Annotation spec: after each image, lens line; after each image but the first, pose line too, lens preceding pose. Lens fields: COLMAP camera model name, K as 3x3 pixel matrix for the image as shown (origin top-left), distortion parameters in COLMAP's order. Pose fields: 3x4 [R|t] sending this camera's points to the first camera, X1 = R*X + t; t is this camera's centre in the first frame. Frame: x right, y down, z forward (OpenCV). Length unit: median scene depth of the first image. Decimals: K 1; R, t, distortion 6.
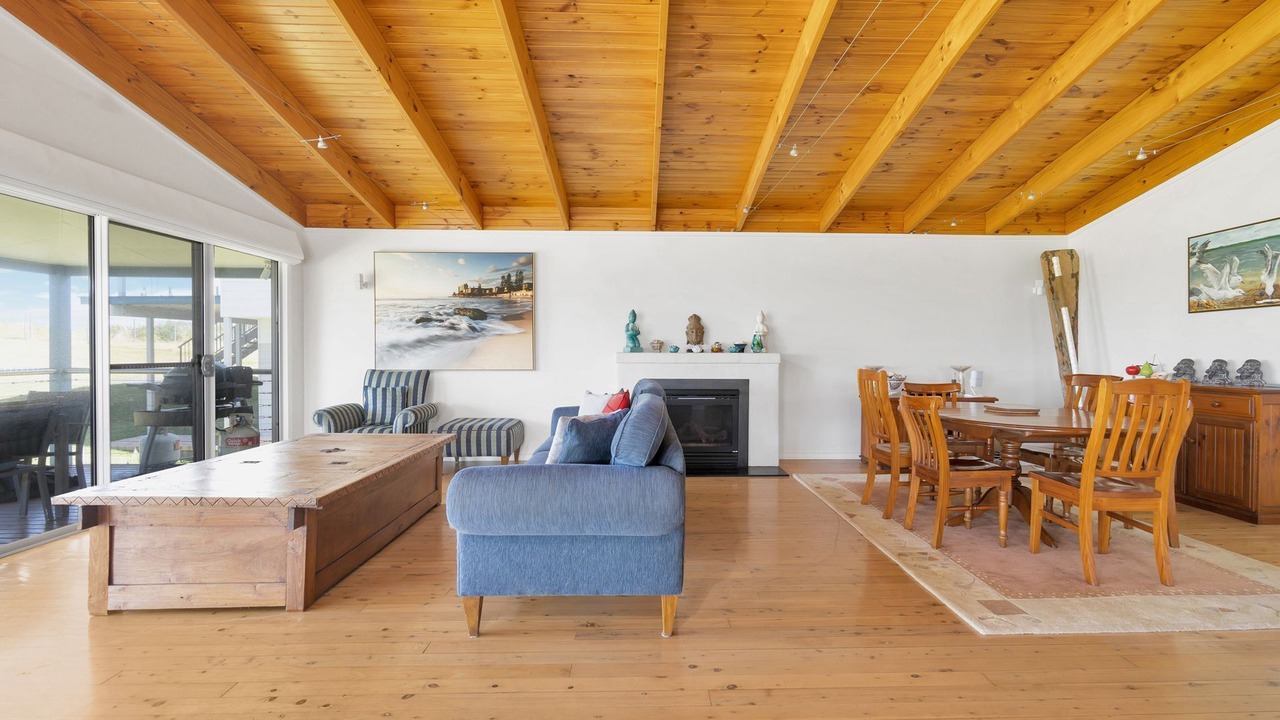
lens RADIAL K [[569.0, 0, 640.0], [0, 569.0, 360.0], [0, 0, 1]] dist [0.000458, 0.000021]
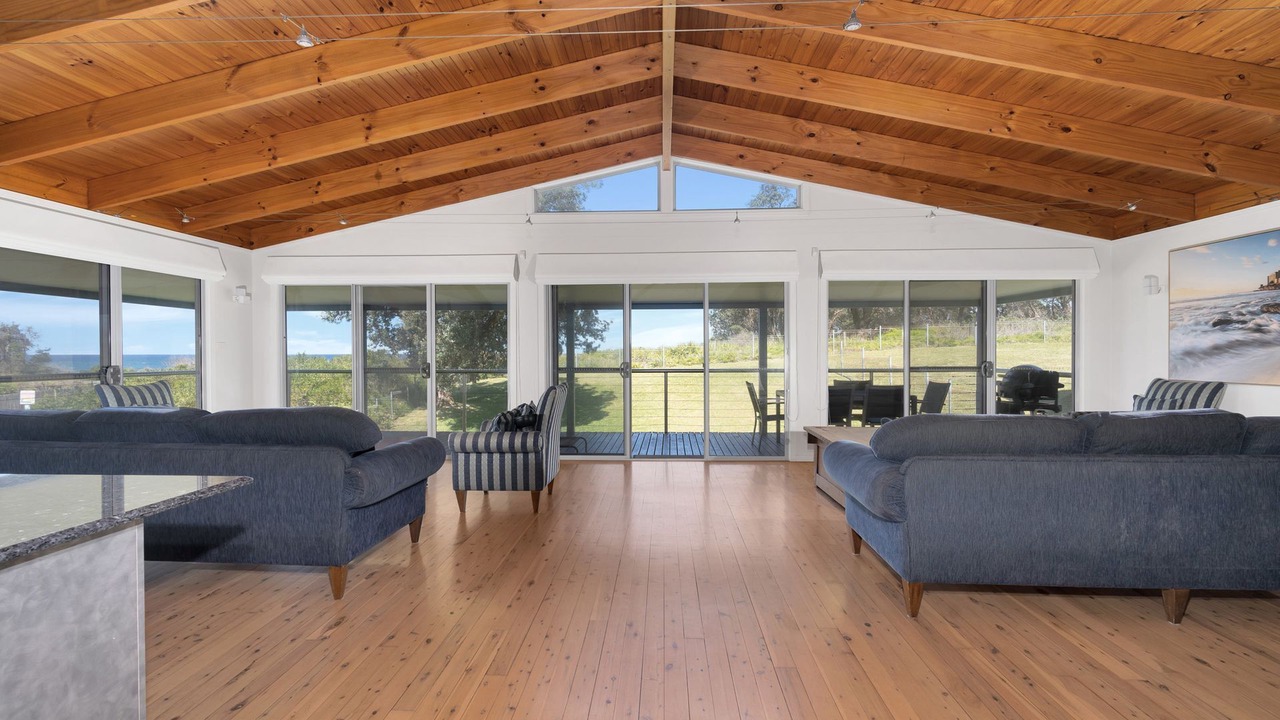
lens RADIAL K [[509.4, 0, 640.0], [0, 509.4, 360.0], [0, 0, 1]] dist [0.000246, 0.000007]
pose [[-0.052431, 0.012592, -0.998545, 0.412224], [-0.012660, 0.999832, 0.013273, -0.014284], [0.998544, 0.013337, -0.052262, 0.189896]]
